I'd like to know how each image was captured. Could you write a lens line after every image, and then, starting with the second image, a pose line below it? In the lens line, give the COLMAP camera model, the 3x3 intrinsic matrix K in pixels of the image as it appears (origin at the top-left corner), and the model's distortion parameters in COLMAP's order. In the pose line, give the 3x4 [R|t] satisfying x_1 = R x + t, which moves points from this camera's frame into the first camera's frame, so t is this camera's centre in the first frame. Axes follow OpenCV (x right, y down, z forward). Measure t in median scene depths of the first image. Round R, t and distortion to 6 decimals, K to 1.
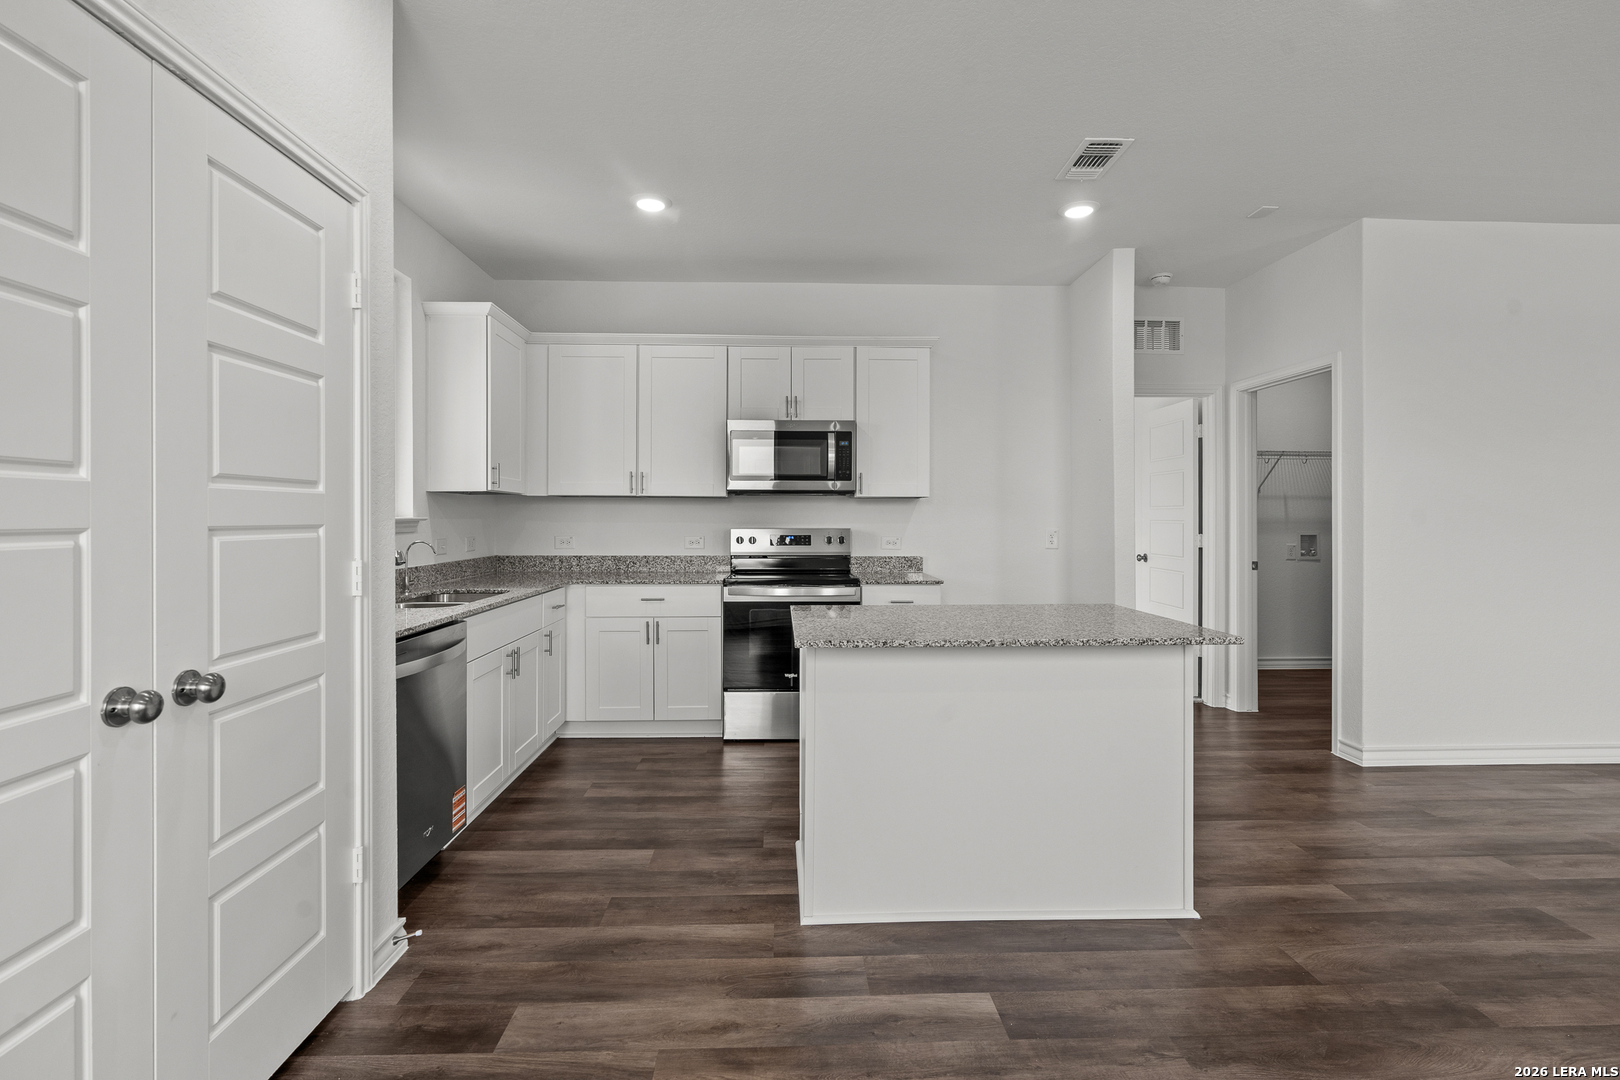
lens RADIAL K [[750.2, 0, 799.4], [0, 750.2, 521.1], [0, 0, 1]] dist [-0.010177, 0.003441]
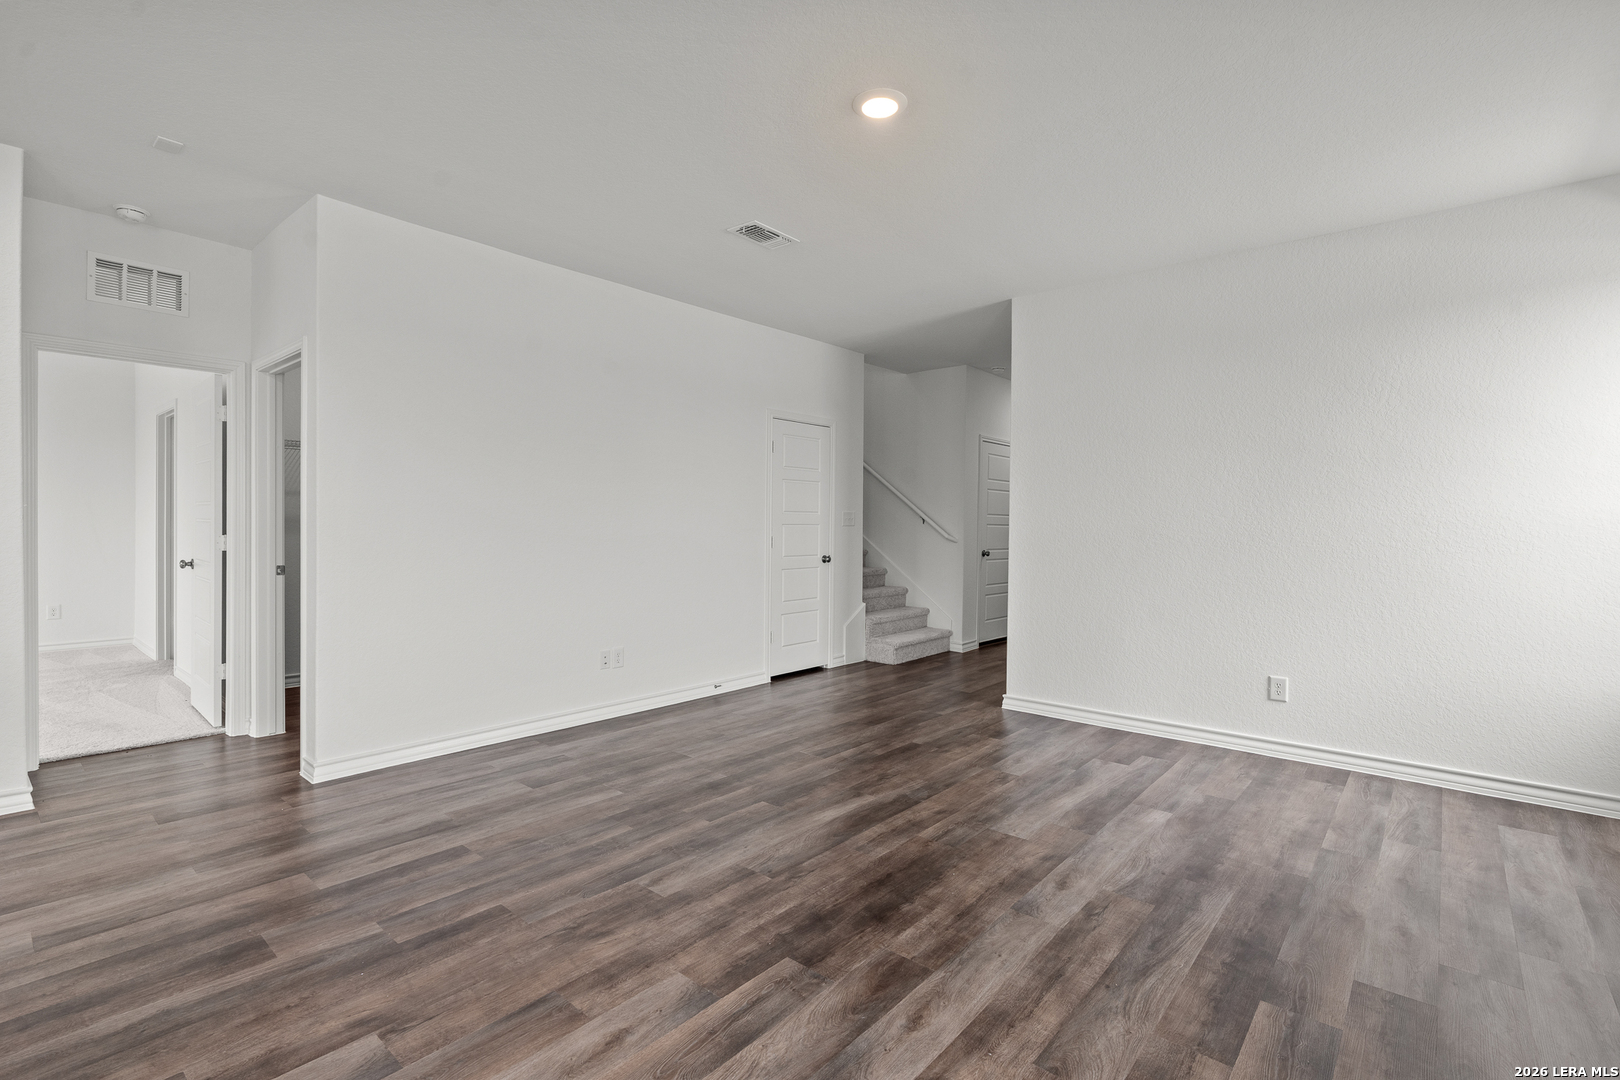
lens RADIAL K [[750.2, 0, 816.5], [0, 750.2, 525.9], [0, 0, 1]] dist [-0.010177, 0.003441]
pose [[0.676360, 0.003857, 0.736561, 0.561075], [-0.008365, 0.999962, 0.002445, -0.000929], [-0.736524, -0.007815, 0.676366, -0.103009]]
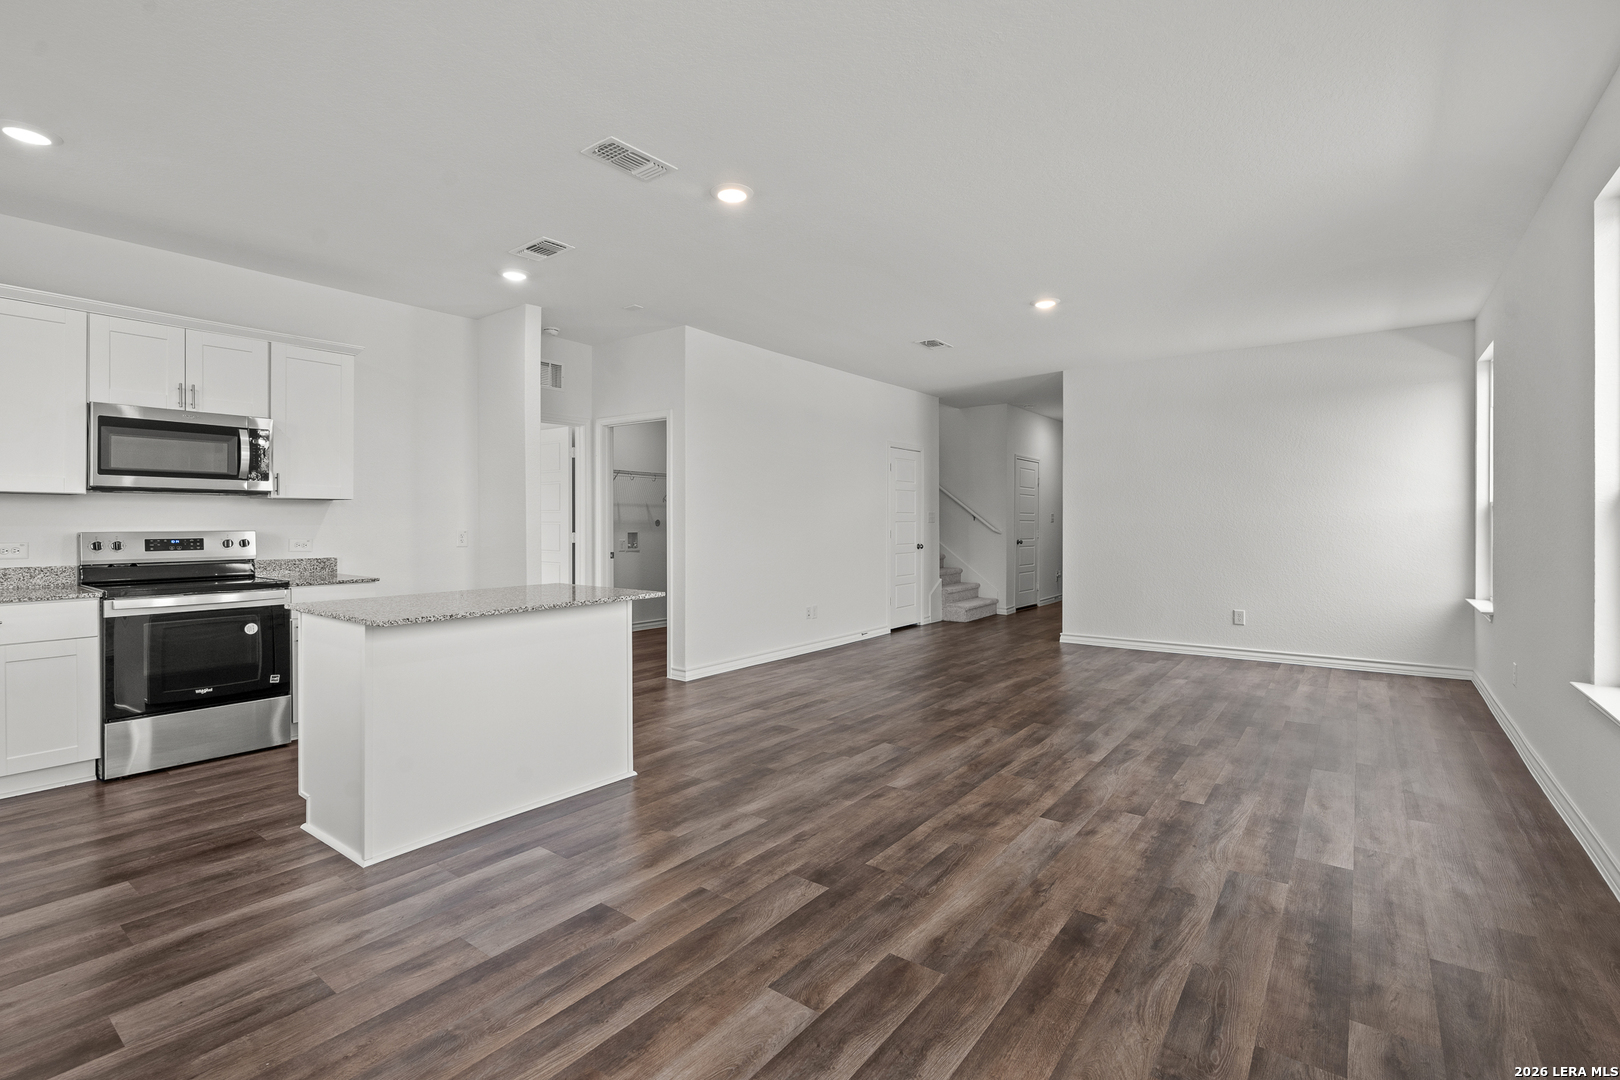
lens RADIAL K [[750.2, 0, 812.8], [0, 750.2, 526.3], [0, 0, 1]] dist [-0.010177, 0.003441]
pose [[0.623335, -0.005263, 0.781937, -0.332794], [0.001913, 0.999985, 0.005206, 0.001098], [-0.781952, -0.001749, 0.623336, -0.194976]]
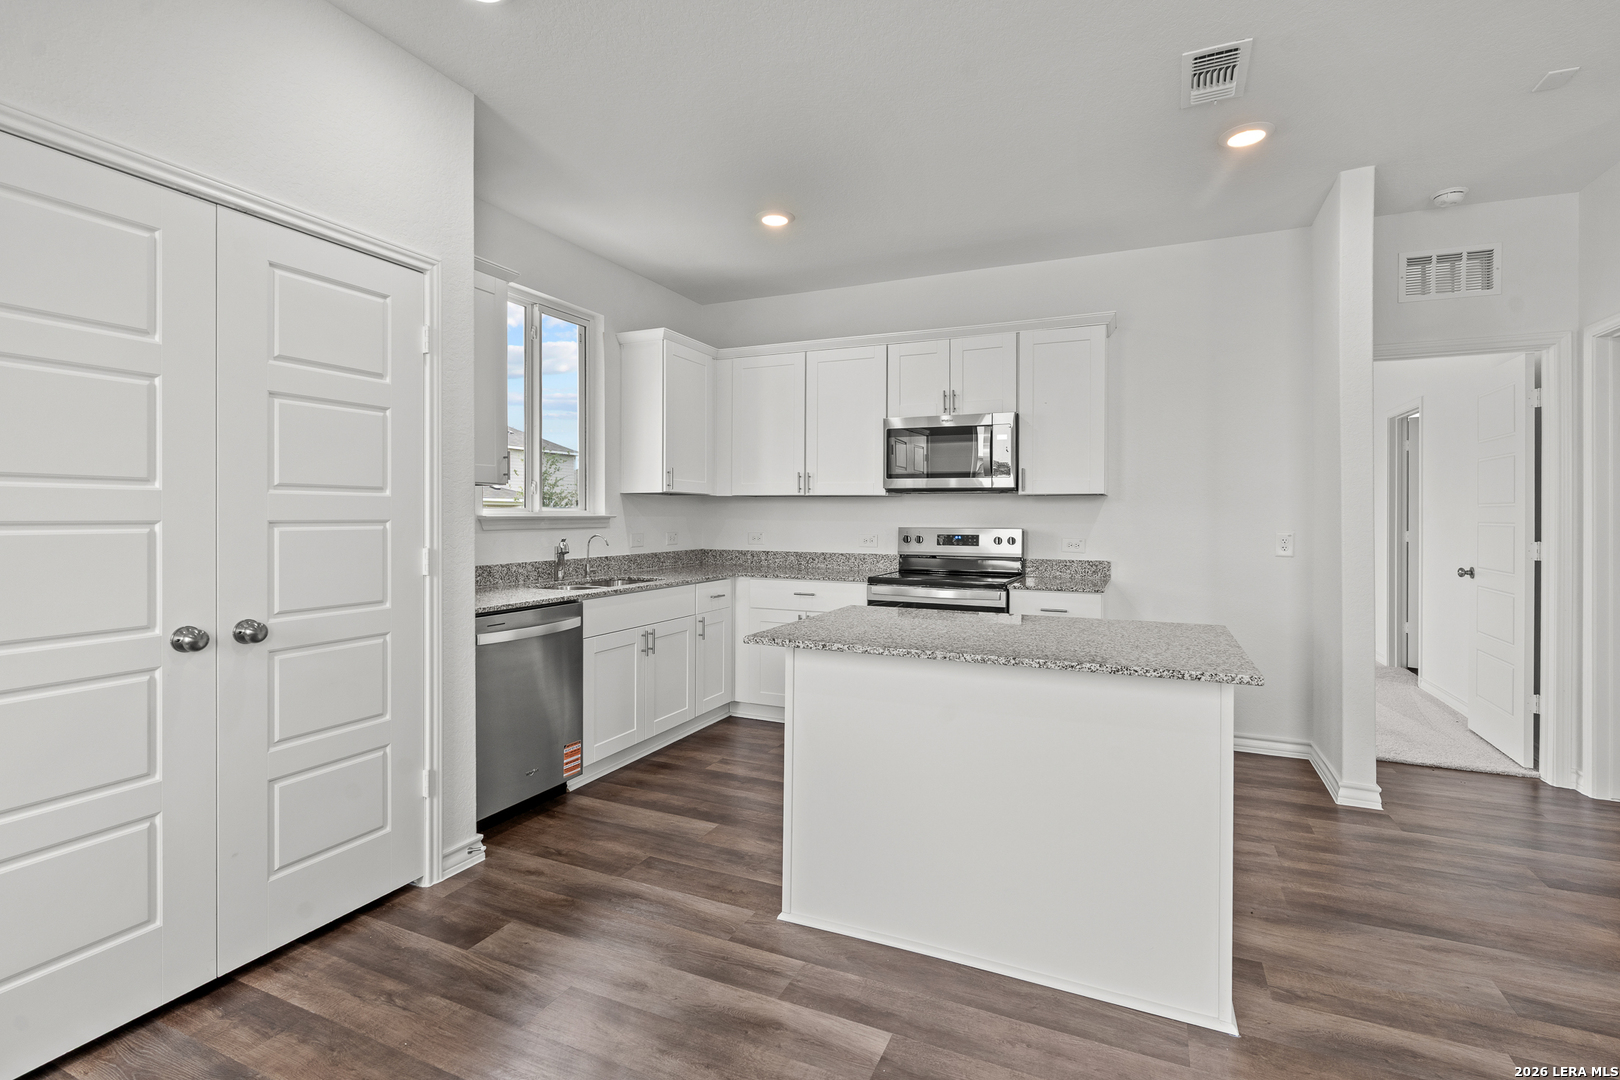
lens RADIAL K [[750.2, 0, 799.6], [0, 750.2, 519.3], [0, 0, 1]] dist [-0.010177, 0.003441]
pose [[0.896192, 0.005959, -0.443626, 0.336257], [-0.006198, 0.999980, 0.000910, -0.001085], [0.443622, 0.001934, 0.896212, 0.075311]]
